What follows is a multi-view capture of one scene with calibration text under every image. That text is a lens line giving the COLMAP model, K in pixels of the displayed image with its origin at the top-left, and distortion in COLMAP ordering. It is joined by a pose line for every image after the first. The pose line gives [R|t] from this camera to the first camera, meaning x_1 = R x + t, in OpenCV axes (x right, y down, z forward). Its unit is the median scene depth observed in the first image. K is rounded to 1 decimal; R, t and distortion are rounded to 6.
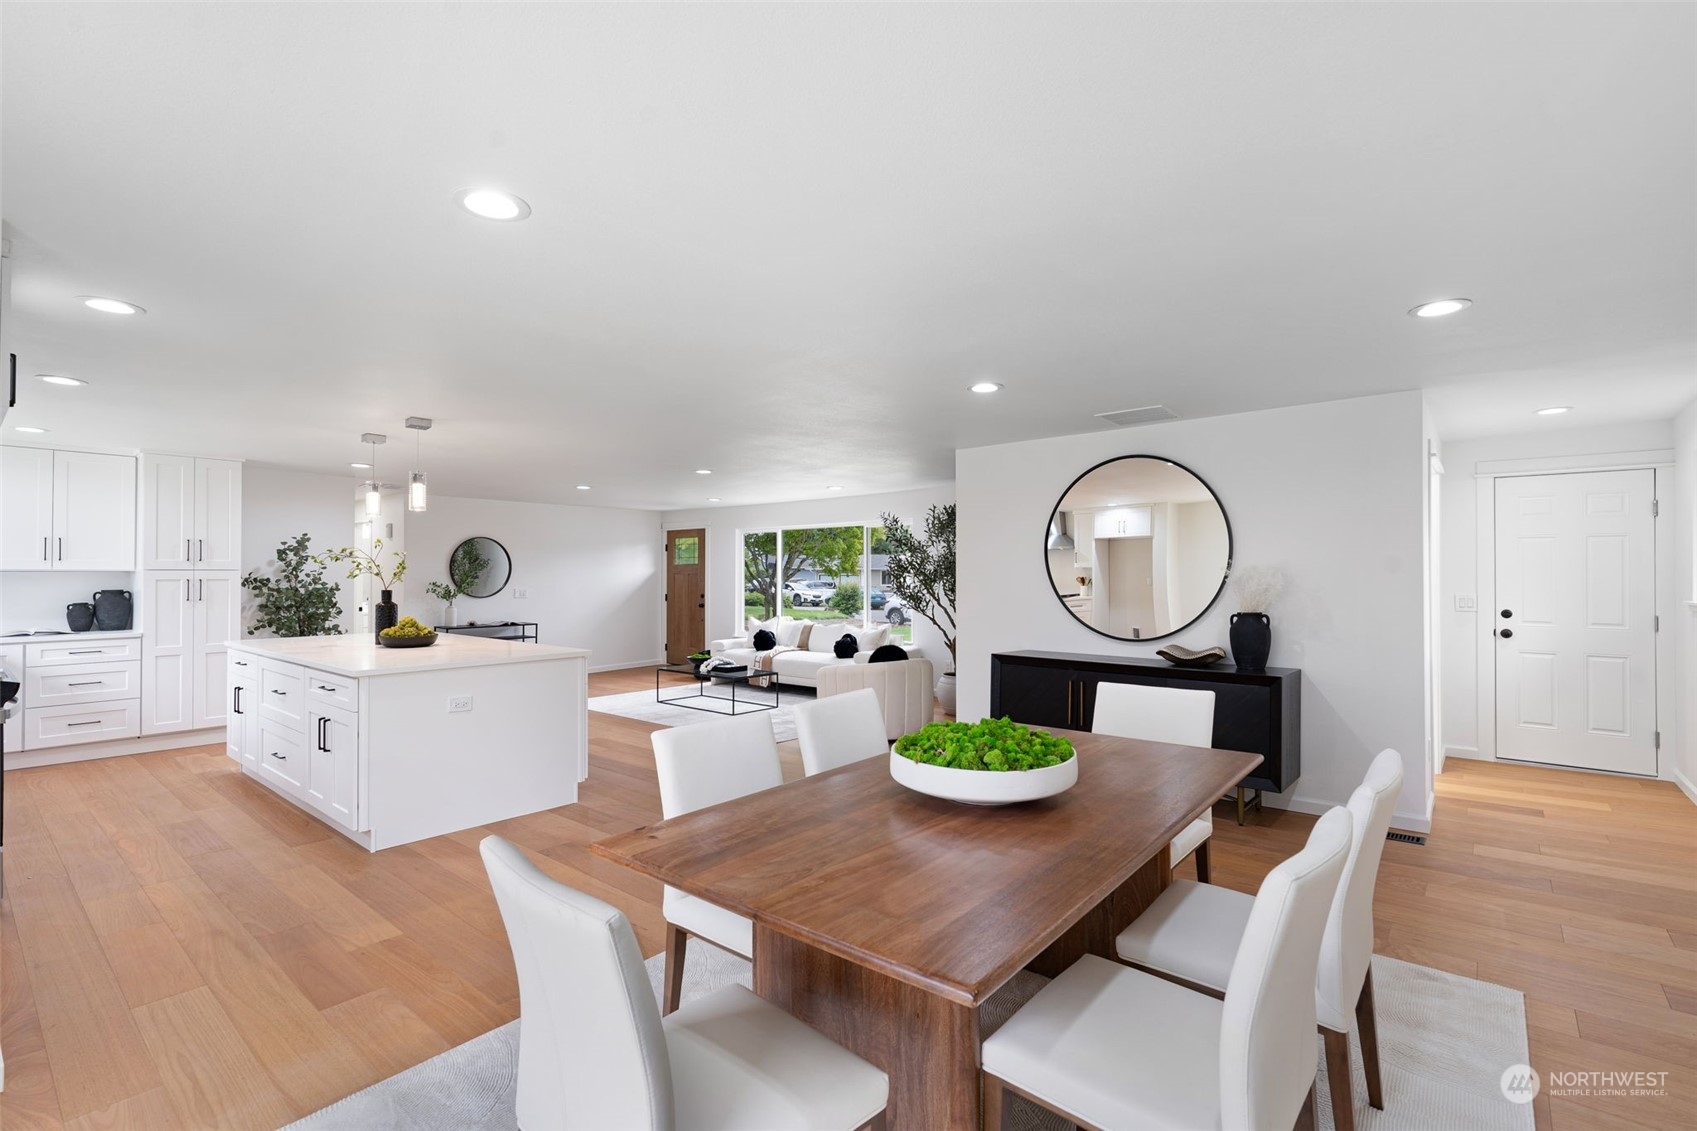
lens RADIAL K [[772.5, 0, 845.5], [0, 772.5, 559.6], [0, 0, 1]] dist [0.000678, 0.000012]
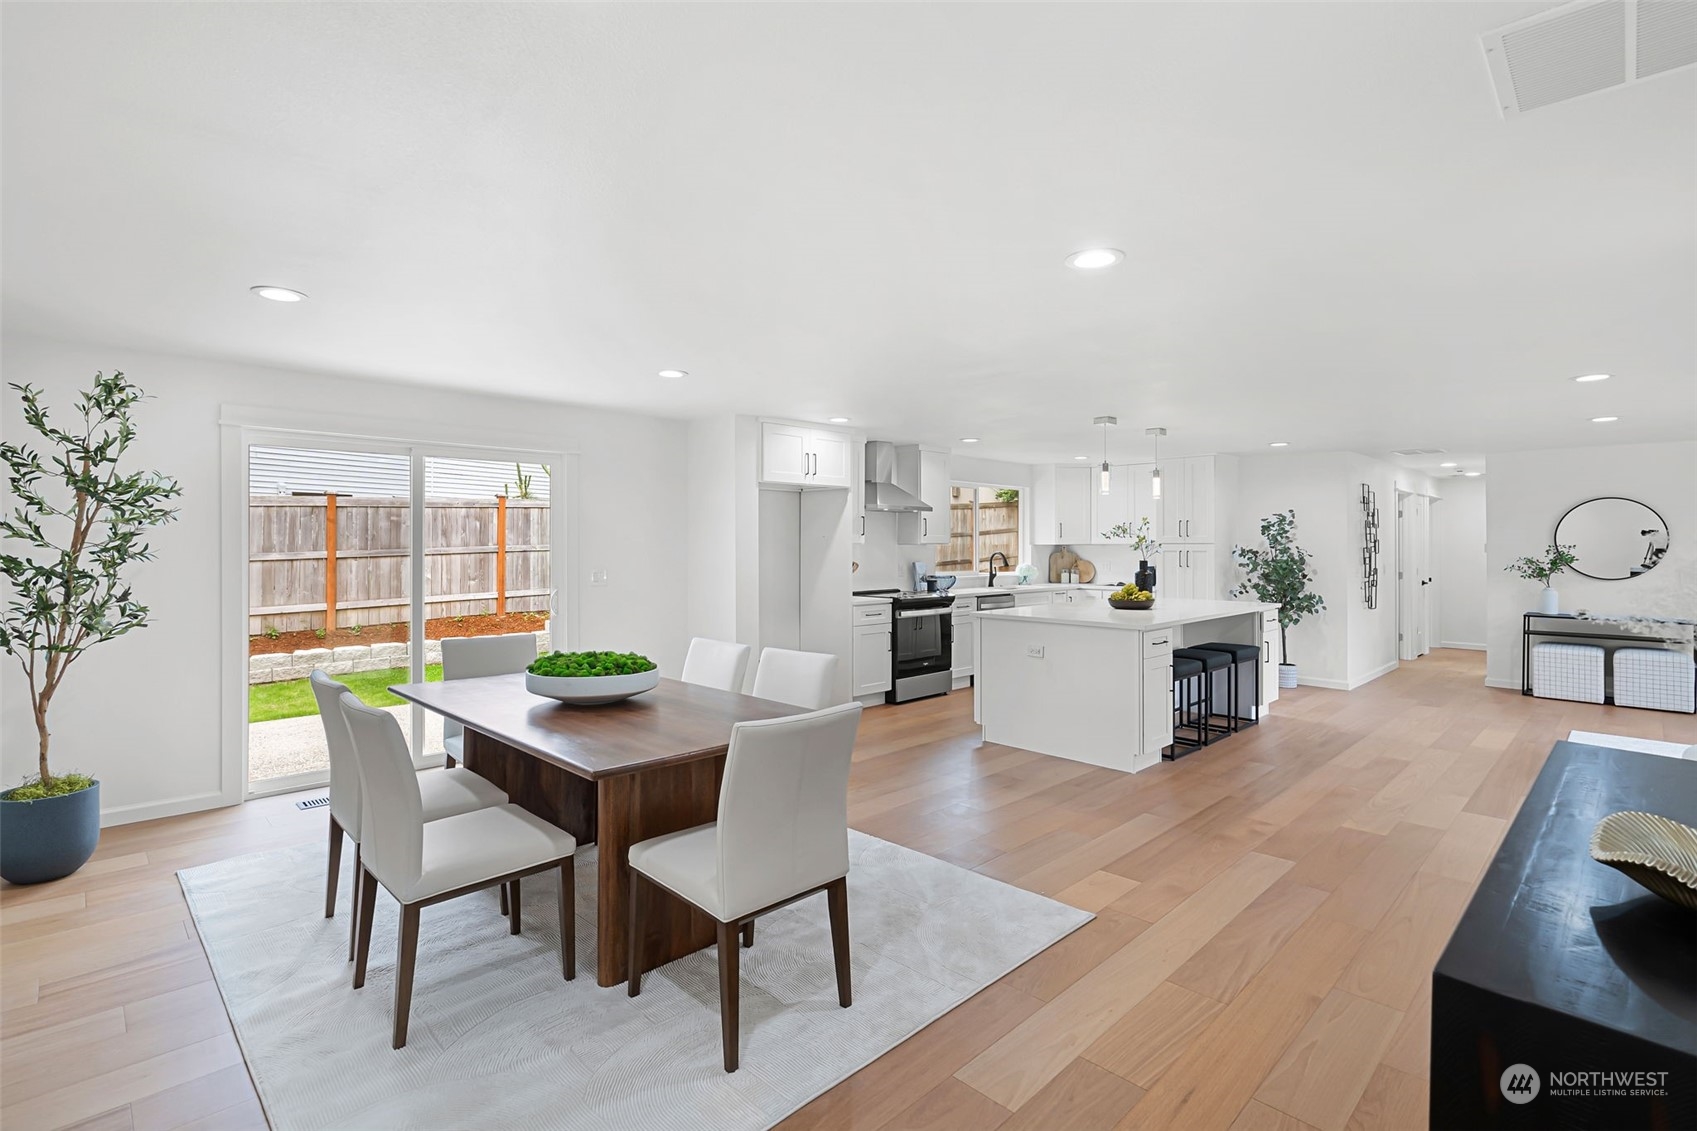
lens RADIAL K [[772.5, 0, 835.0], [0, 772.5, 553.7], [0, 0, 1]] dist [0.000678, 0.000012]
pose [[-0.093497, 0.011884, -0.995549, 0.470313], [0.018152, 0.999783, 0.010230, 0.005546], [0.995454, -0.017114, -0.093692, 0.479699]]
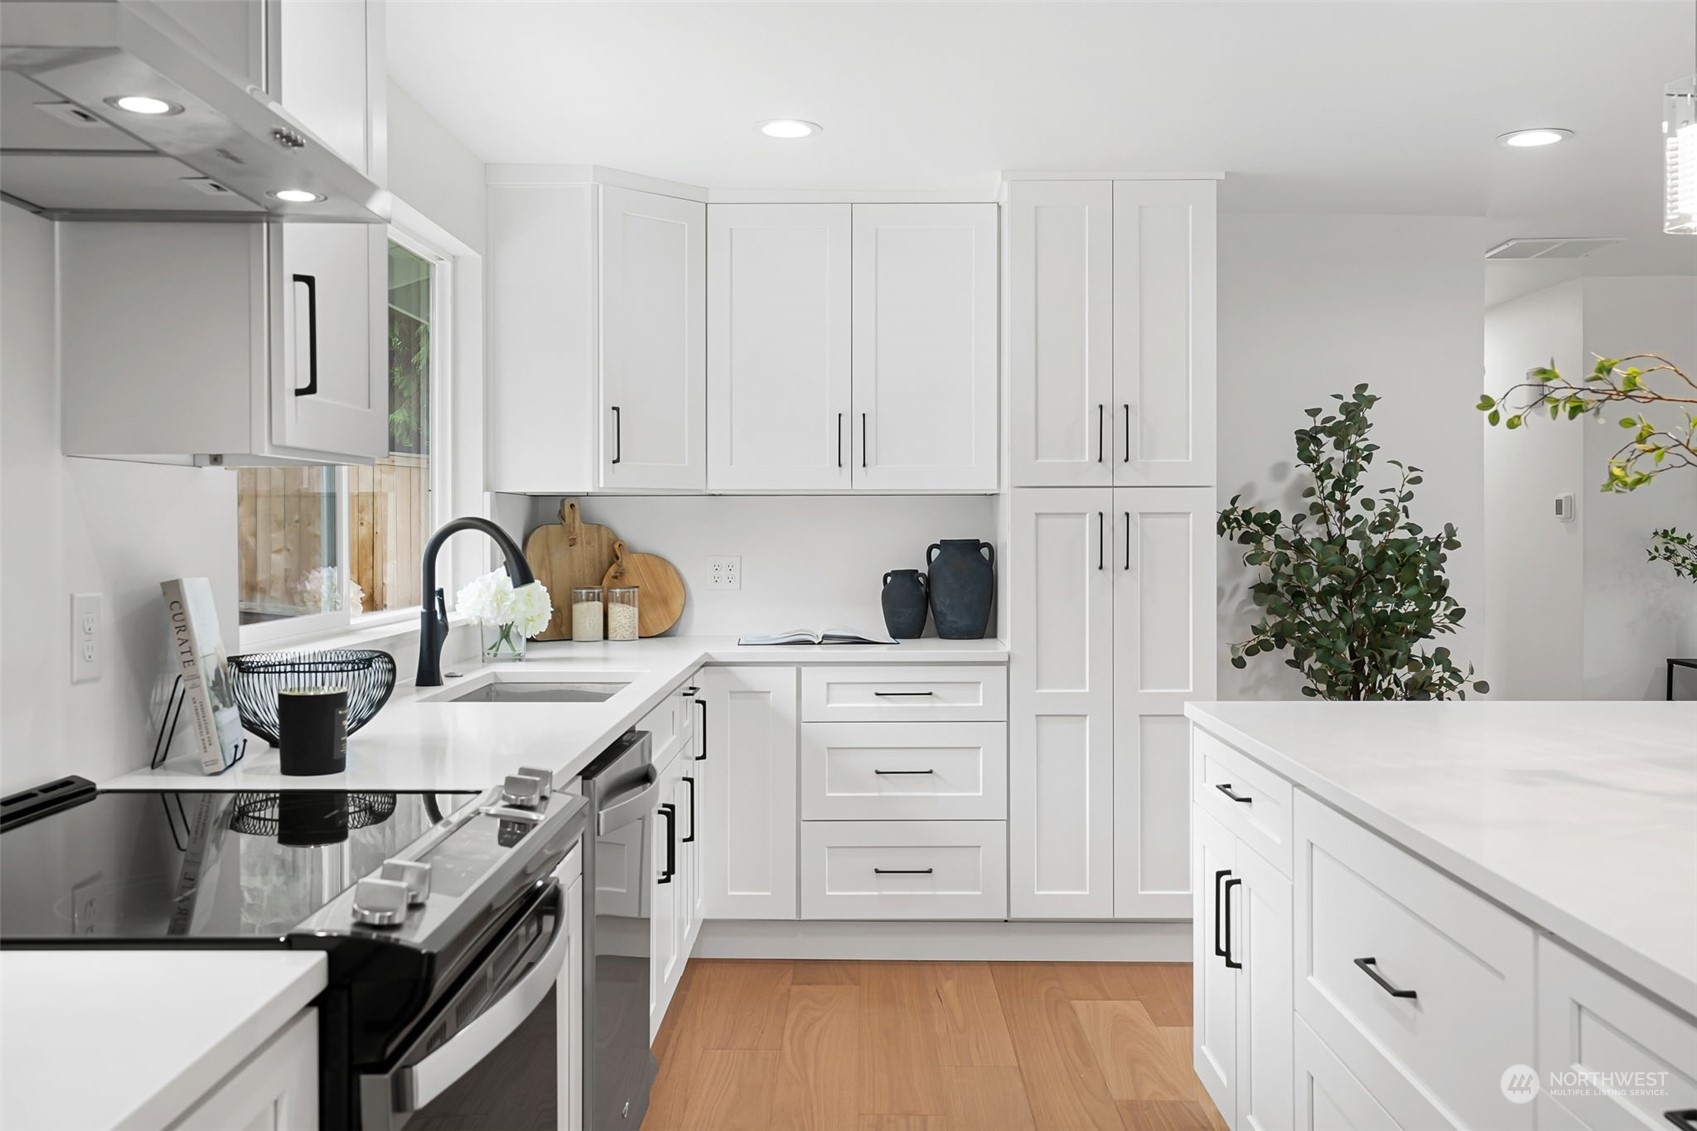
lens RADIAL K [[1558.2, 0, 849.6], [0, 1558.2, 559.5], [0, 0, 1]] dist [0.016071, 0.000000]
pose [[0.637077, 0.017482, -0.770602, -0.316237], [0.015333, 0.999258, 0.035345, 0.017807], [0.770648, -0.034333, 0.636336, 0.387714]]
